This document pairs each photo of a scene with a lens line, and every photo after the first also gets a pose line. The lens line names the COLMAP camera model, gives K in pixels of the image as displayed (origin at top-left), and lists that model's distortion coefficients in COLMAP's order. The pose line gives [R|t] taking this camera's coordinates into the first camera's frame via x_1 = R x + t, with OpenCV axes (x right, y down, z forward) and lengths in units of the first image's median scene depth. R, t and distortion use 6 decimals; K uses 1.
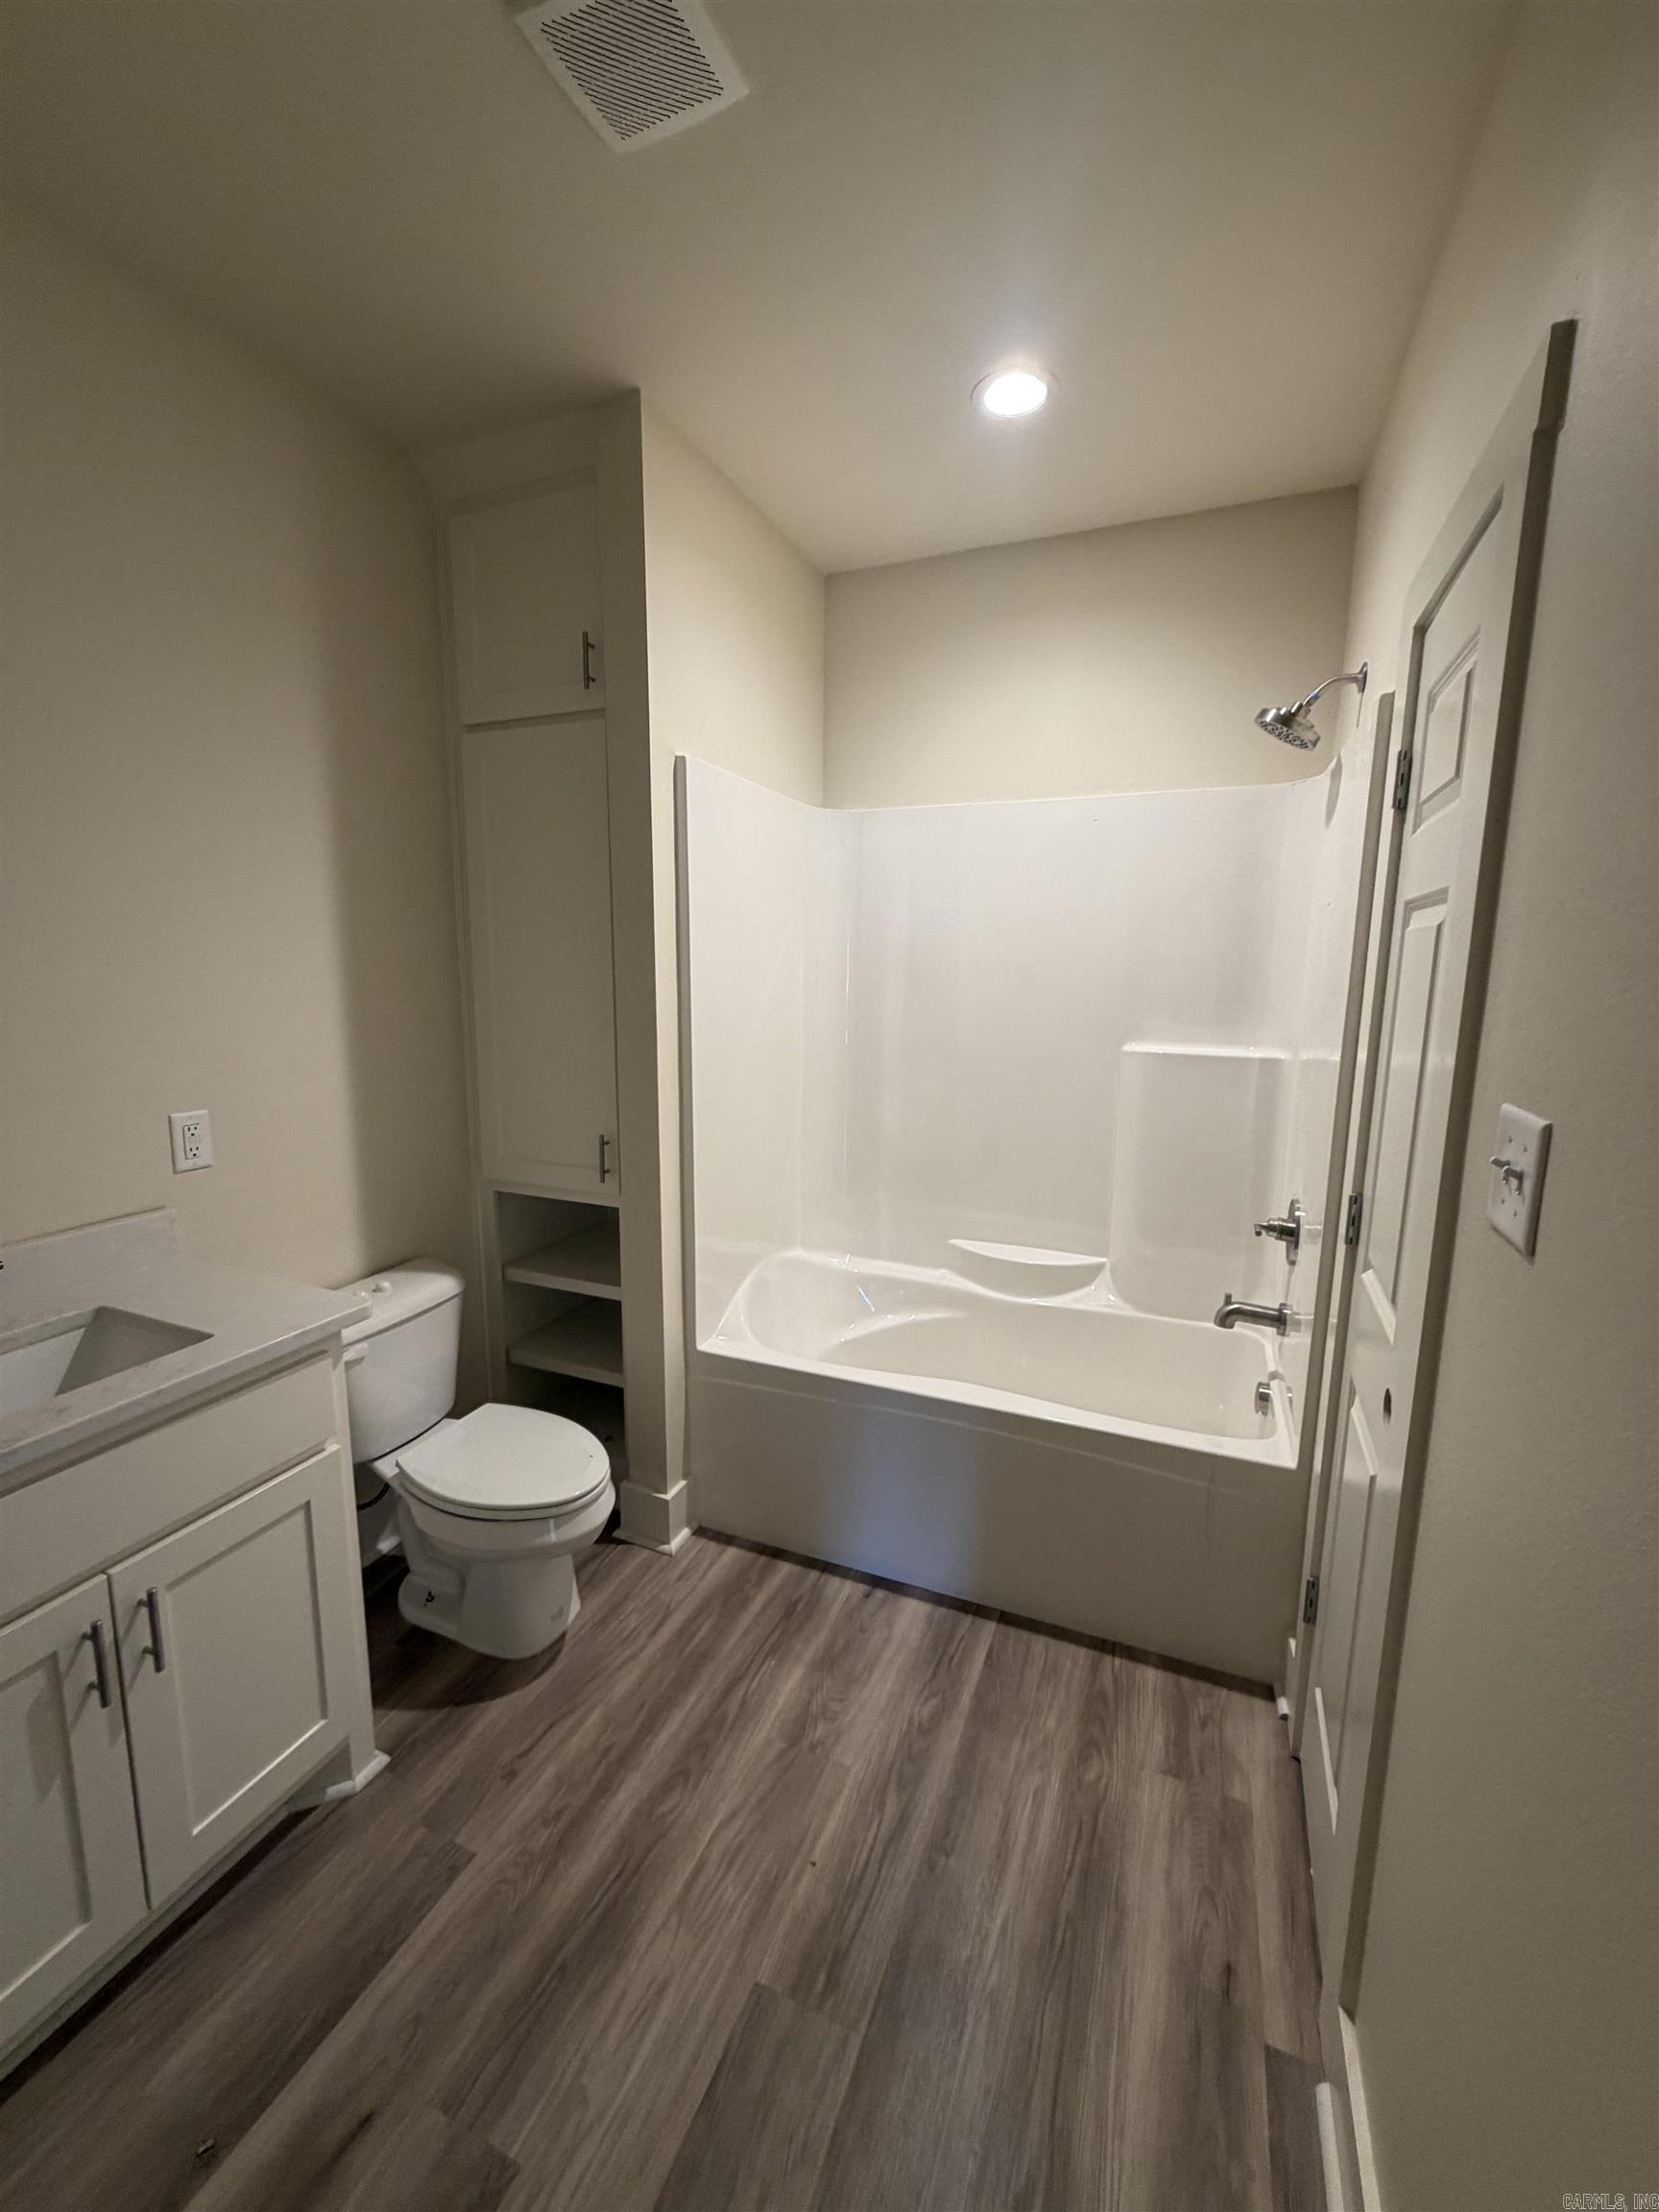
lens RADIAL K [[891.4, 0, 834.7], [0, 891.4, 1105.4], [0, 0, 1]] dist [-0.002042, 0.000560]
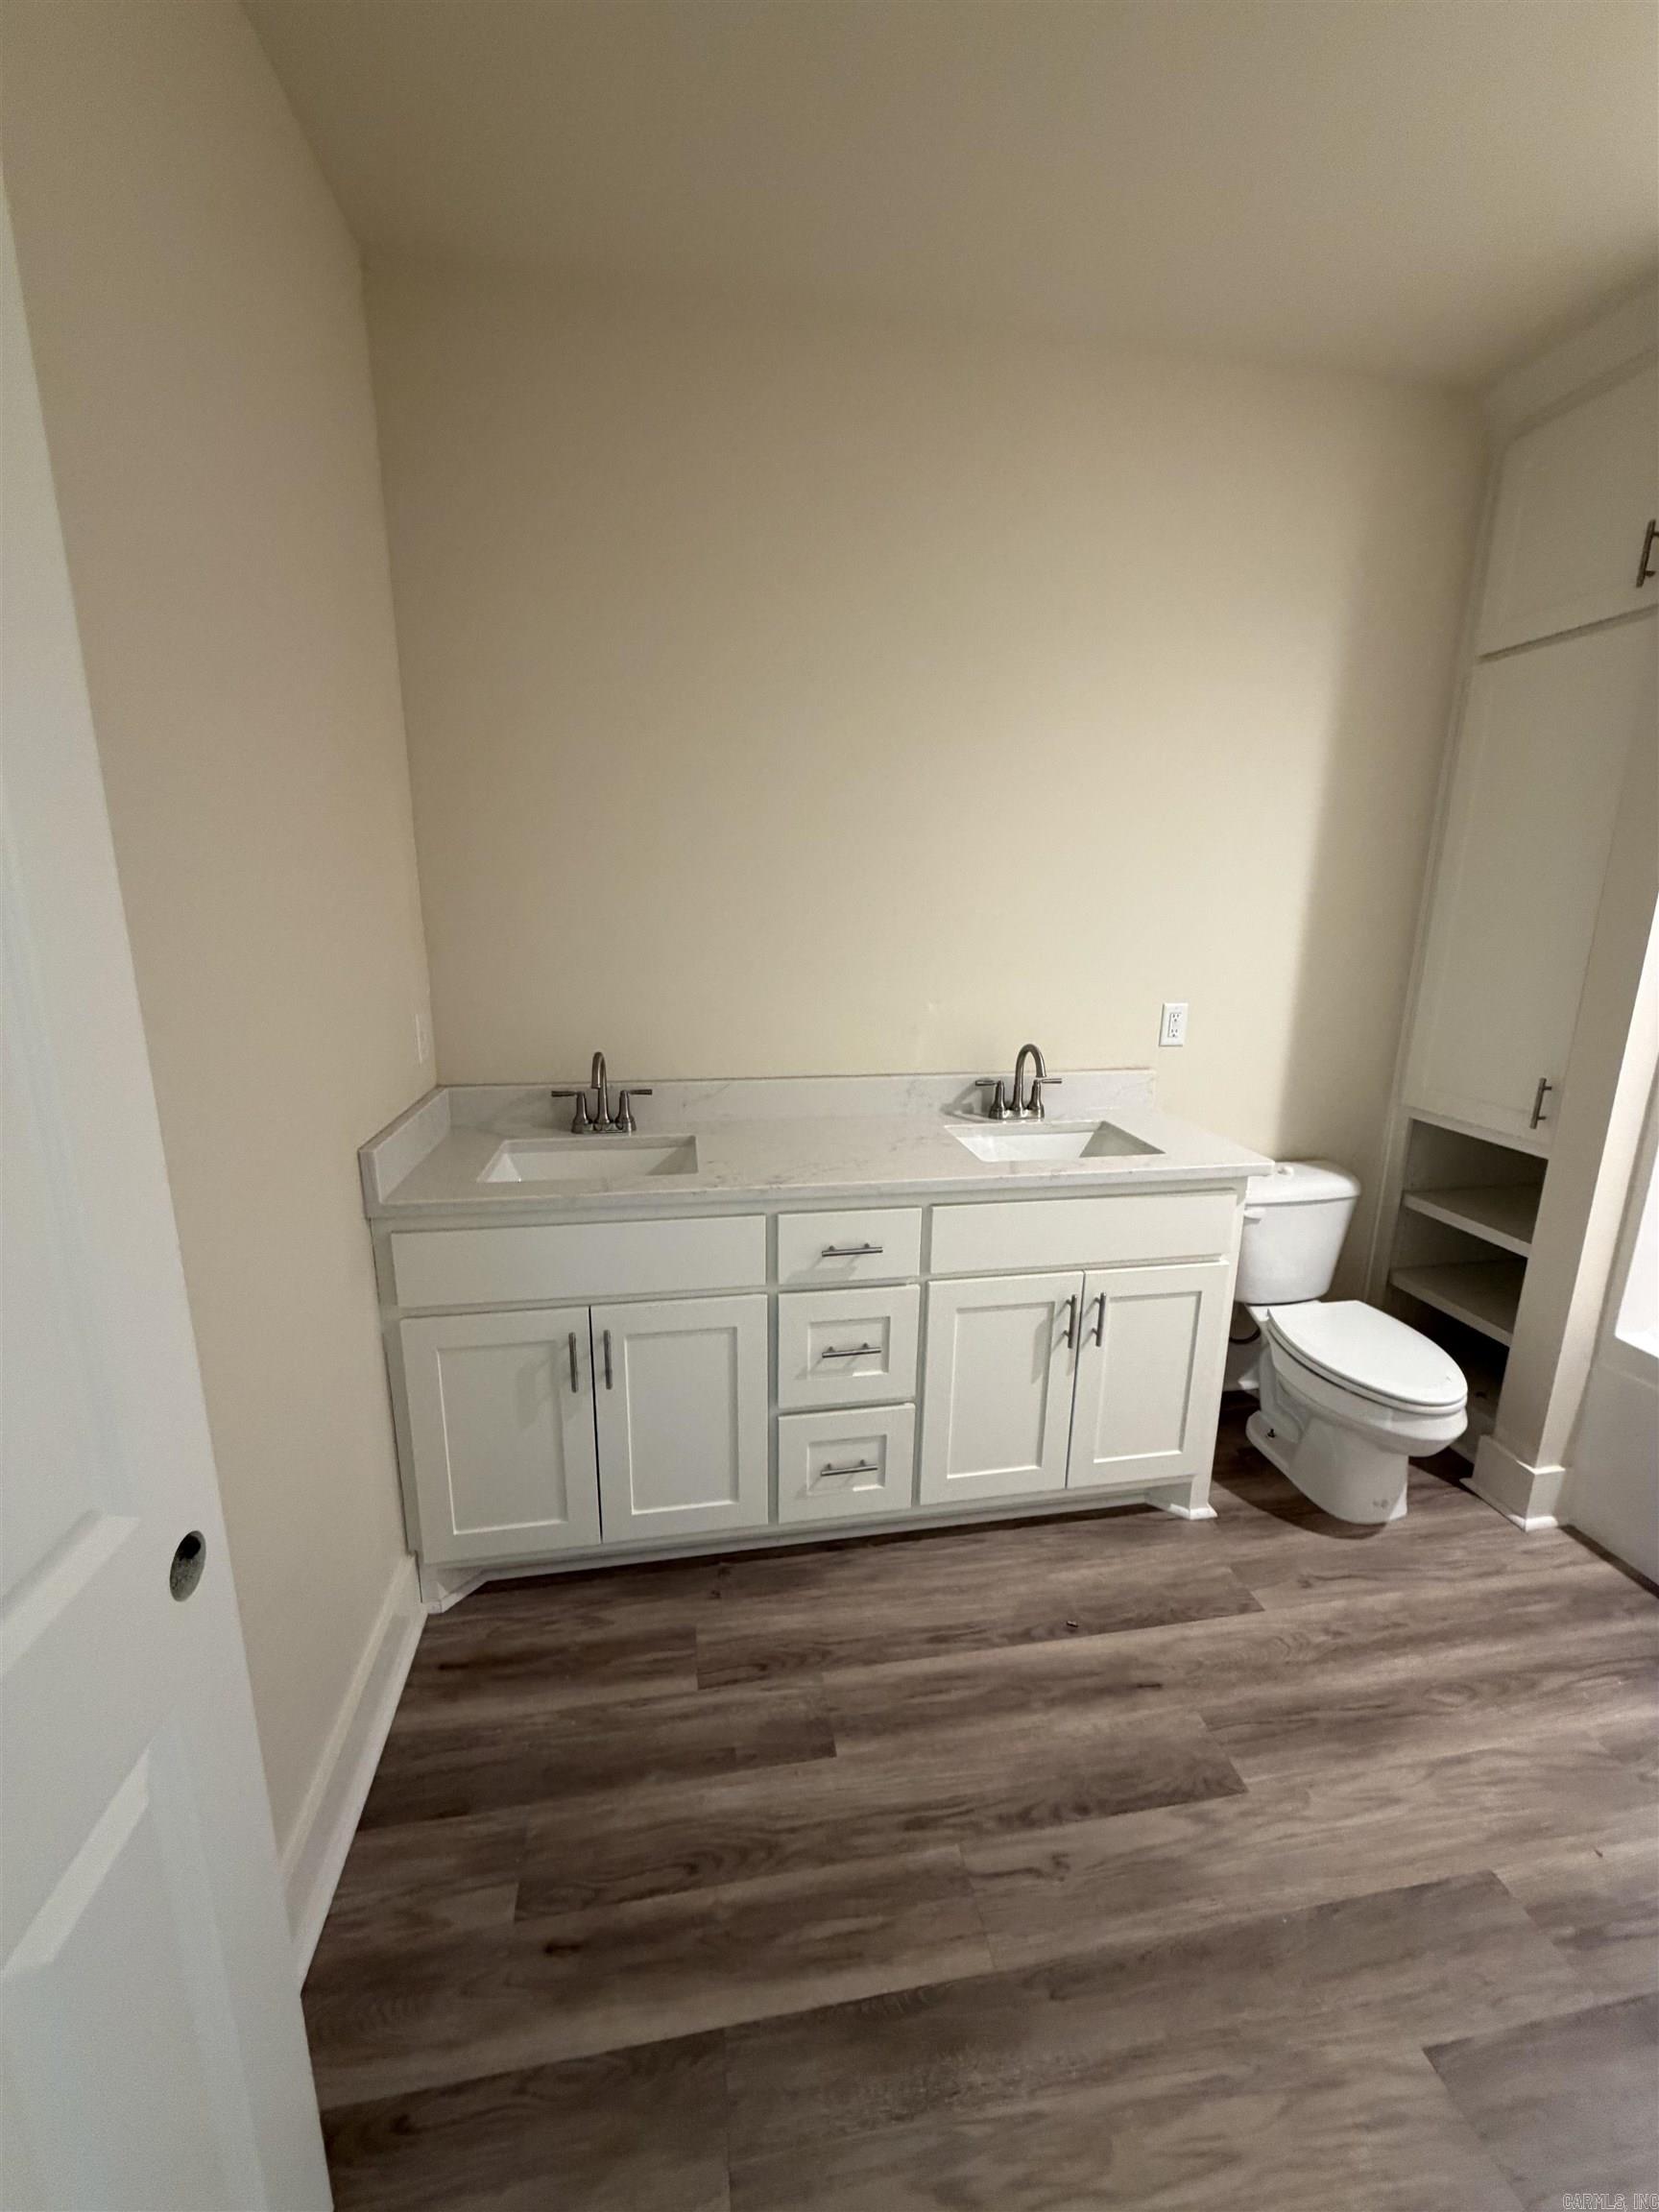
lens RADIAL K [[891.4, 0, 834.7], [0, 891.4, 1105.4], [0, 0, 1]] dist [-0.002042, 0.000560]
pose [[0.551416, 0.187030, -0.812994, 0.111583], [-0.137440, 0.981595, 0.132597, 0.045124], [0.822831, 0.038622, 0.566973, -0.176040]]
